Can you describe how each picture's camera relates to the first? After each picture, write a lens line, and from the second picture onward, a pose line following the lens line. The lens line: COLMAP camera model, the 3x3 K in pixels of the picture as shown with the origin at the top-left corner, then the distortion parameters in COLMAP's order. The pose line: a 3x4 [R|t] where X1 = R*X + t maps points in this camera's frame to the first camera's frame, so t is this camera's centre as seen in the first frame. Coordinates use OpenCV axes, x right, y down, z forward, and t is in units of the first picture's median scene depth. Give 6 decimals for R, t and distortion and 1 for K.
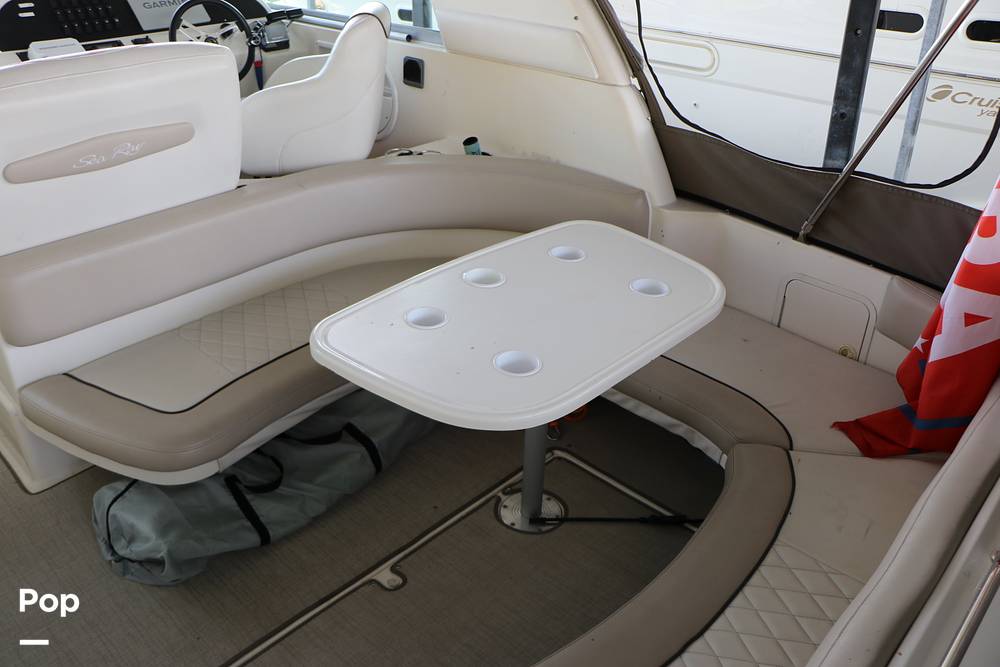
lens RADIAL K [[806.5, 0, 500.0], [0, 806.5, 333.5], [0, 0, 1]] dist [-0.179249, 0.135344]
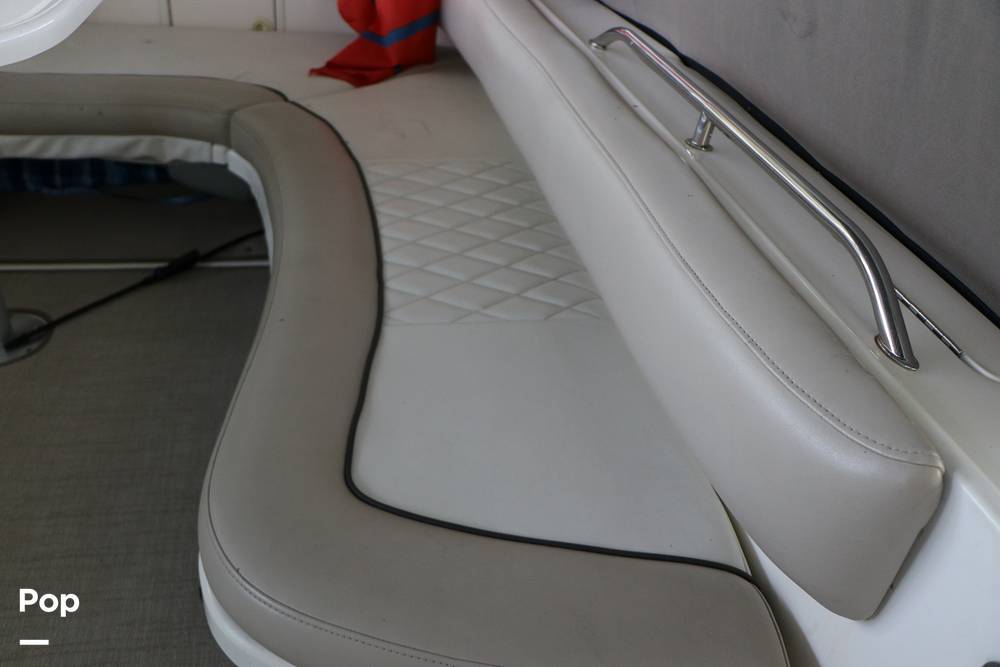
lens RADIAL K [[806.5, 0, 500.0], [0, 806.5, 333.5], [0, 0, 1]] dist [-0.179249, 0.135344]
pose [[0.574491, -0.444584, 0.687245, -0.159486], [0.325900, 0.894446, 0.306194, 0.162645], [-0.750832, 0.048068, 0.658741, 0.266621]]
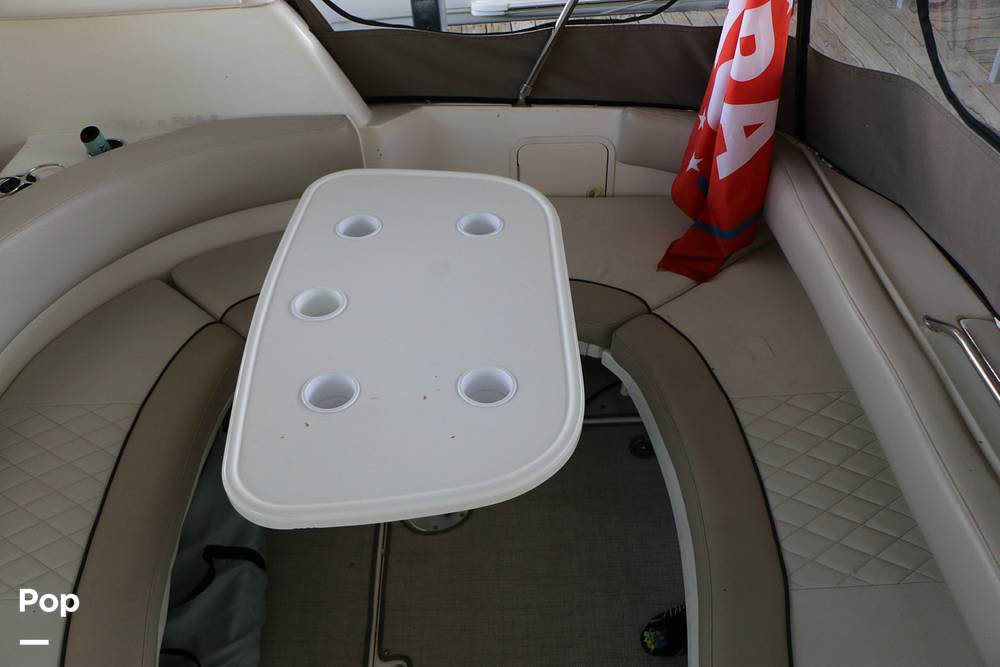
lens RADIAL K [[806.5, 0, 500.0], [0, 806.5, 333.5], [0, 0, 1]] dist [-0.179249, 0.135344]
pose [[0.710123, -0.491967, 0.503681, -0.275234], [0.378998, 0.869985, 0.315415, -0.204011], [-0.593368, -0.033089, 0.804251, 0.244895]]
